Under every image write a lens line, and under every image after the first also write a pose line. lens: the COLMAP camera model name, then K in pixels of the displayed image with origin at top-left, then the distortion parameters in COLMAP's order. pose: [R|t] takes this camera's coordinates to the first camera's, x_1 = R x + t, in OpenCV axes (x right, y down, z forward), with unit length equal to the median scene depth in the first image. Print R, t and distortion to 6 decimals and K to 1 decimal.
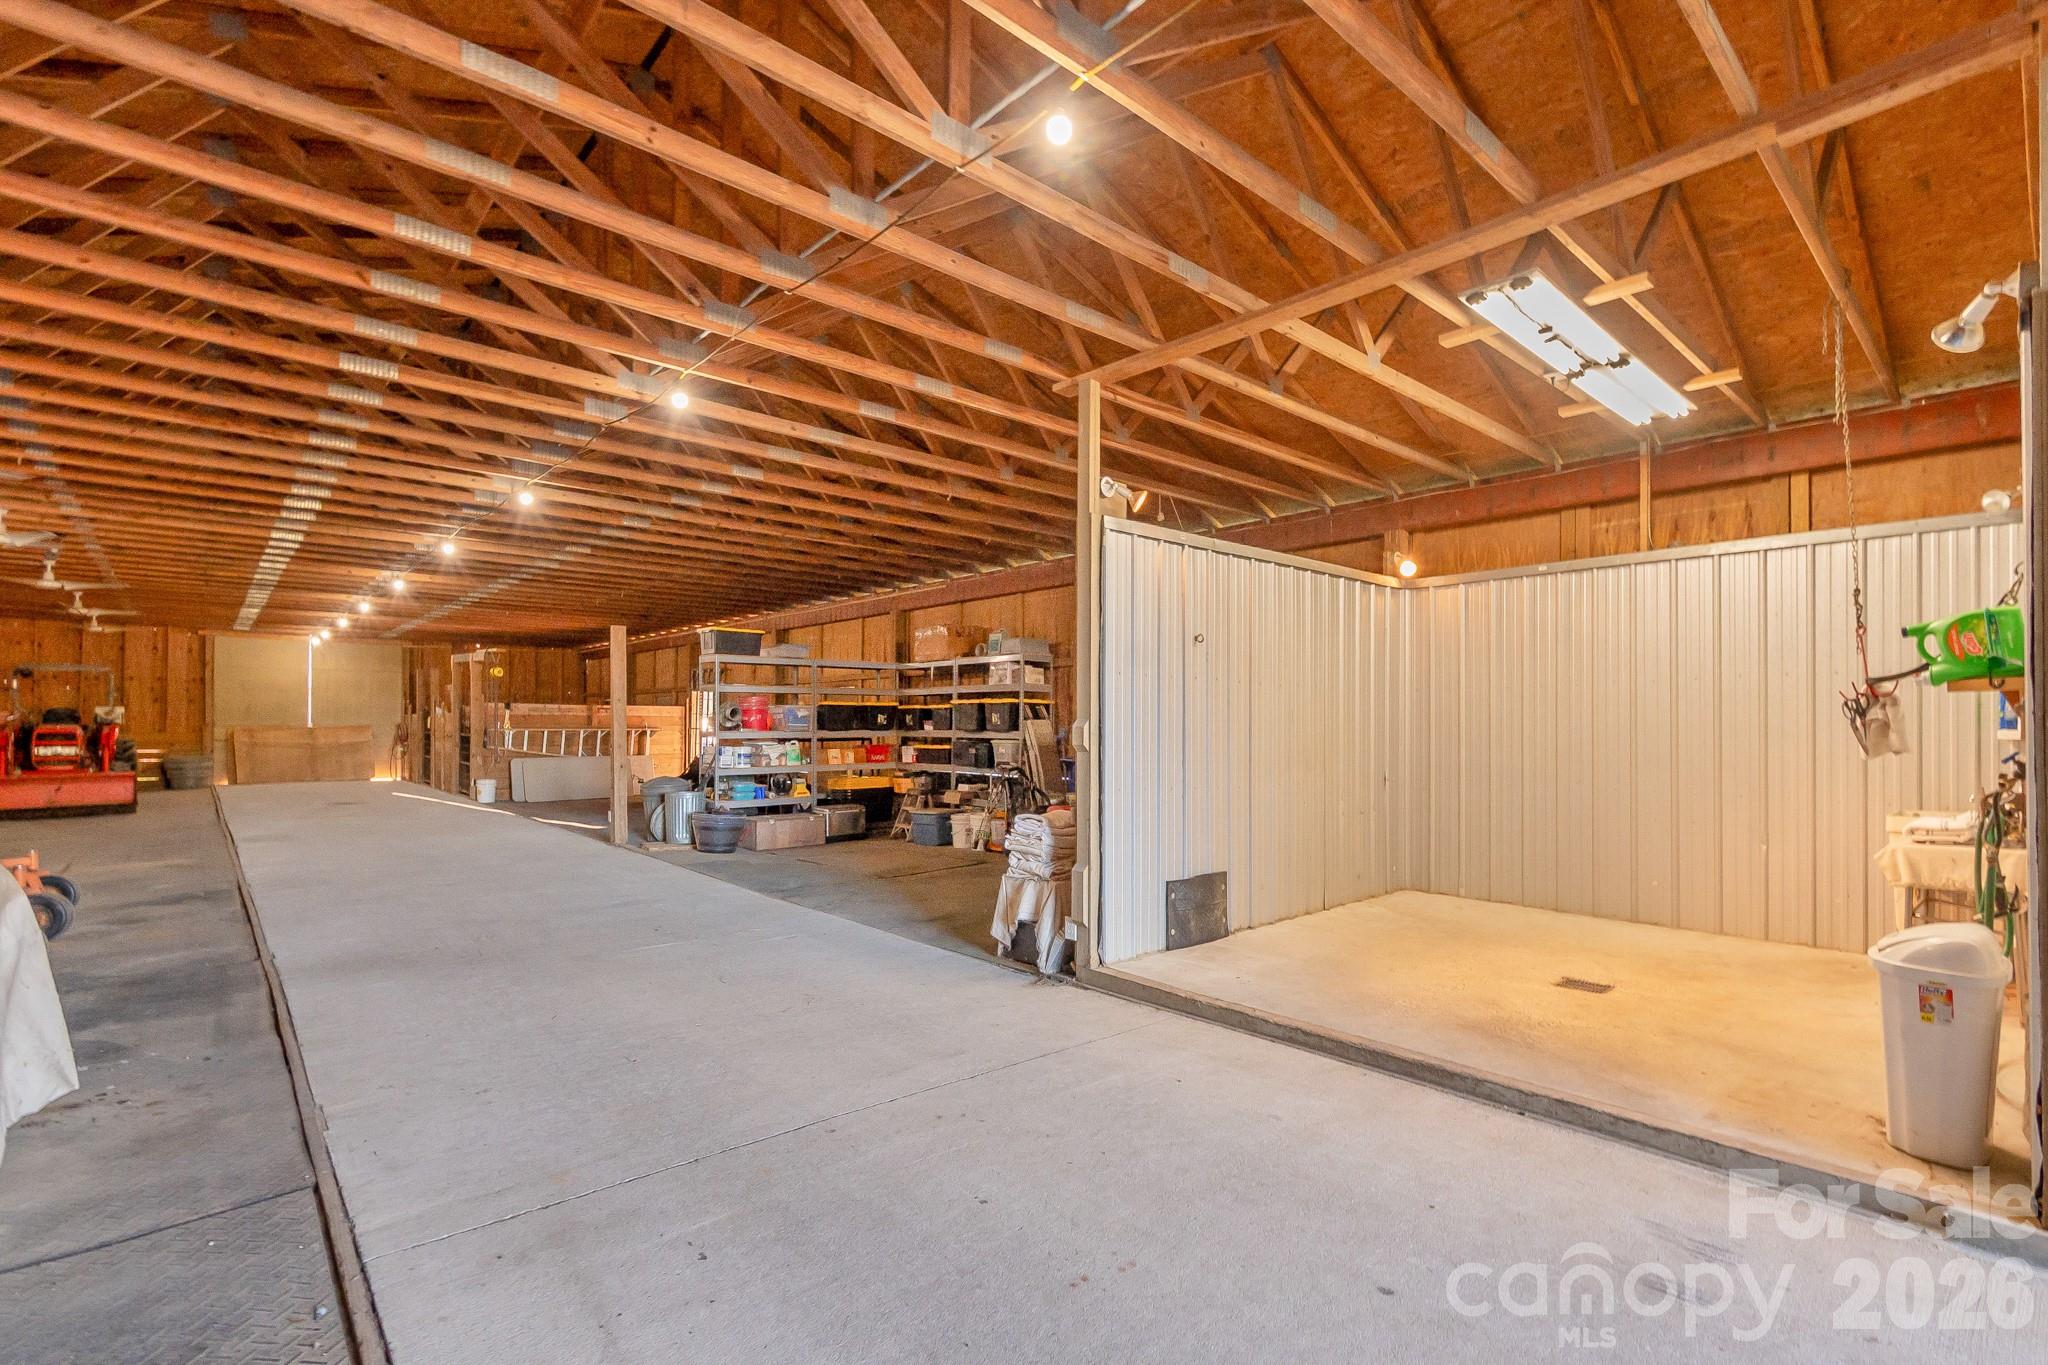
lens RADIAL K [[929.1, 0, 1024.9], [0, 929.1, 721.0], [0, 0, 1]] dist [-0.001167, -0.000319]
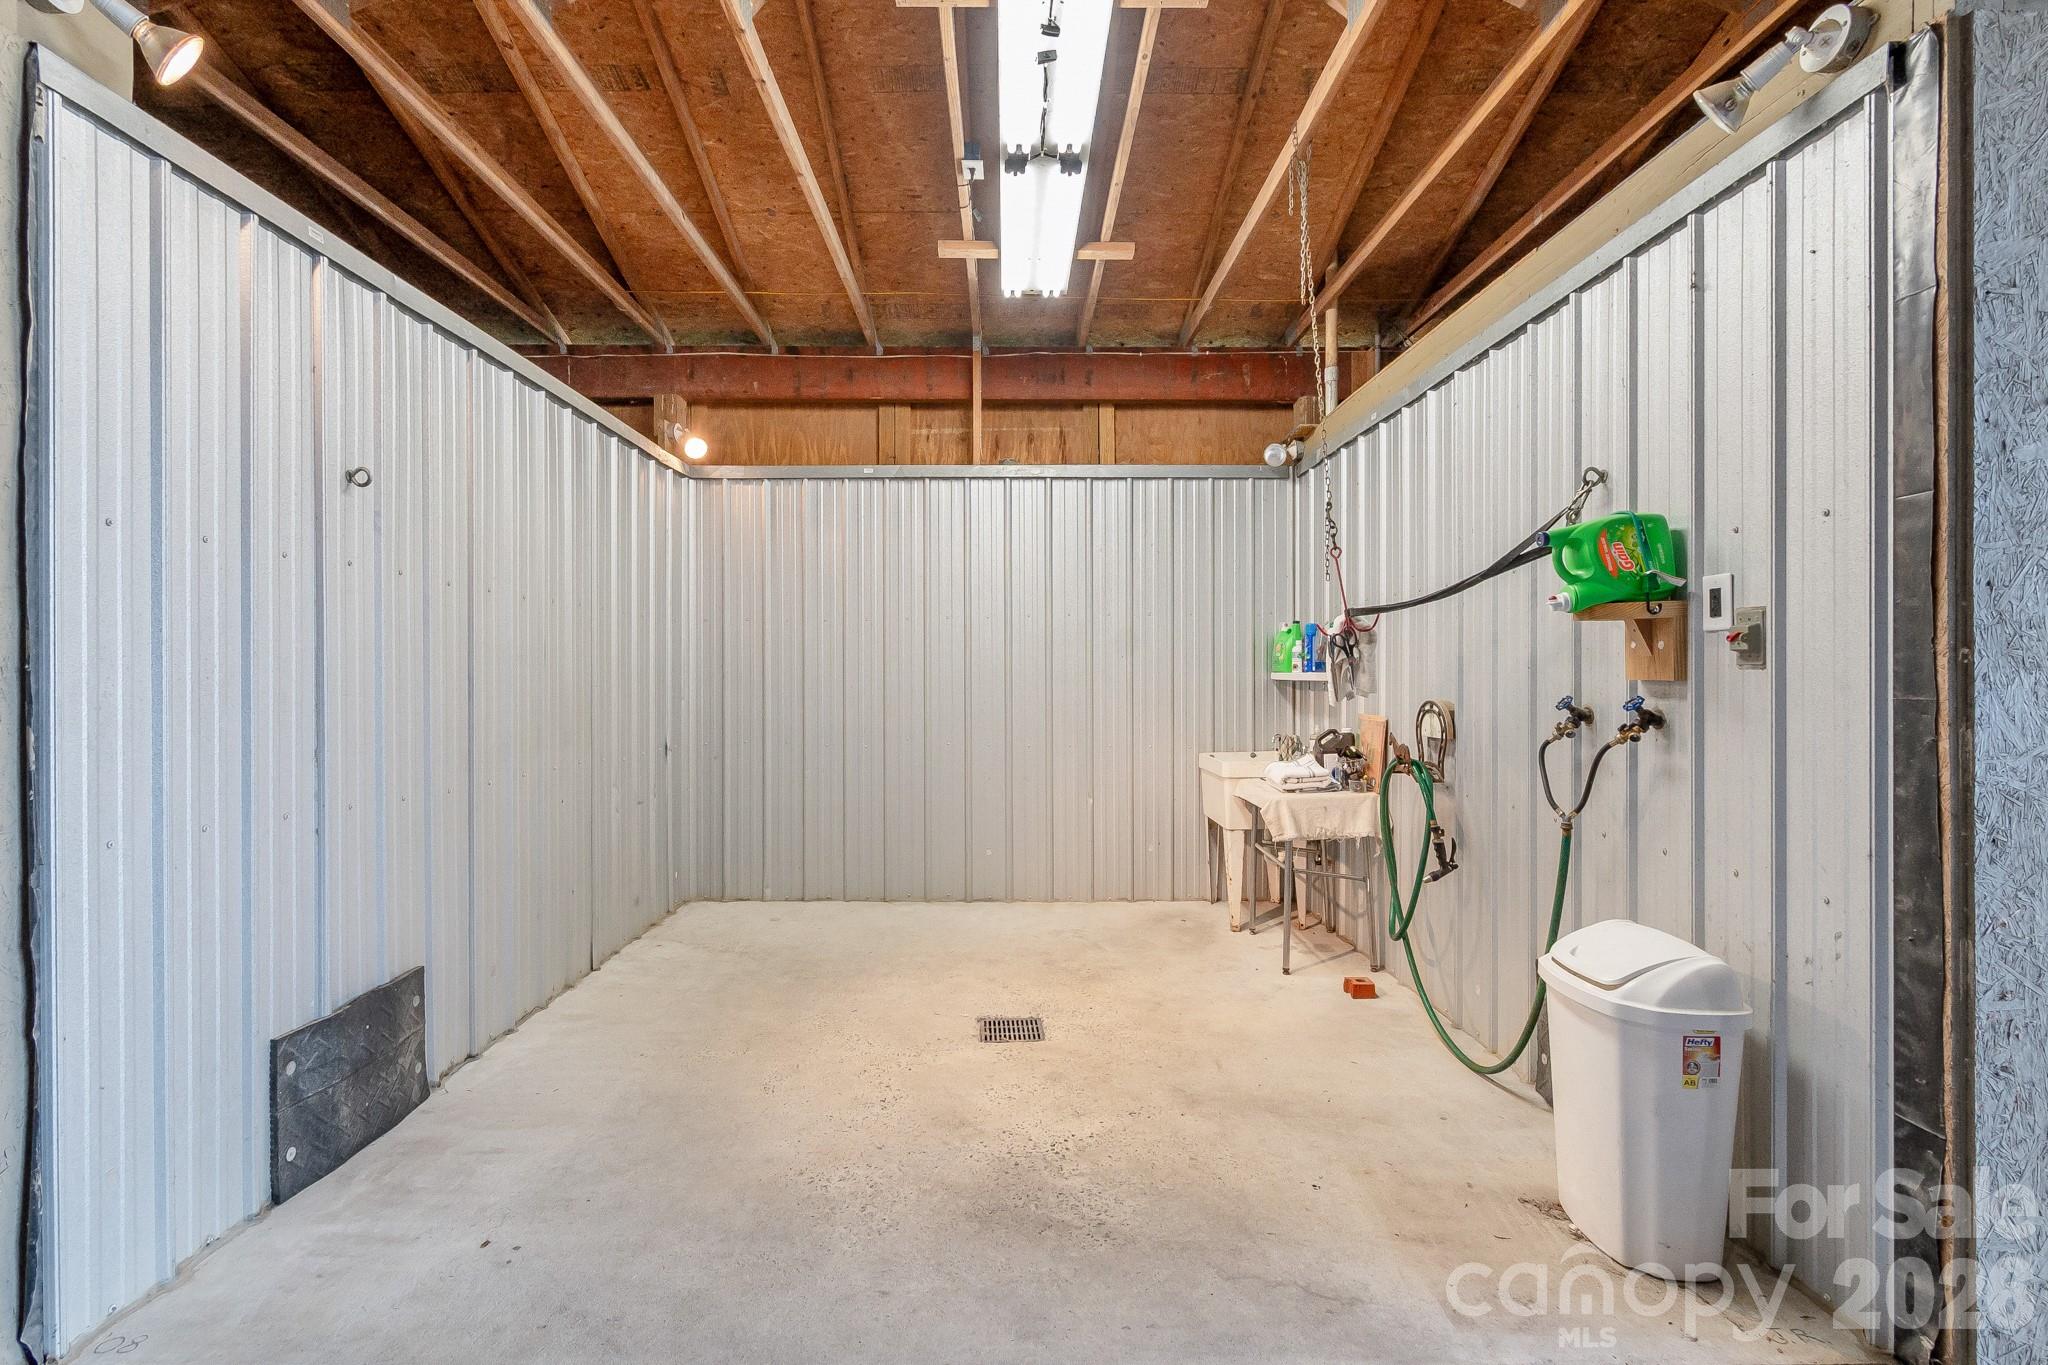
lens RADIAL K [[923.2, 0, 1020.4], [0, 923.2, 672.9], [0, 0, 1]] dist [-0.000720, -0.000619]
pose [[0.658580, -0.003906, 0.752500, 0.058583], [0.000515, 0.999989, 0.004740, 0.004647], [-0.752510, -0.002734, 0.658575, 0.443075]]
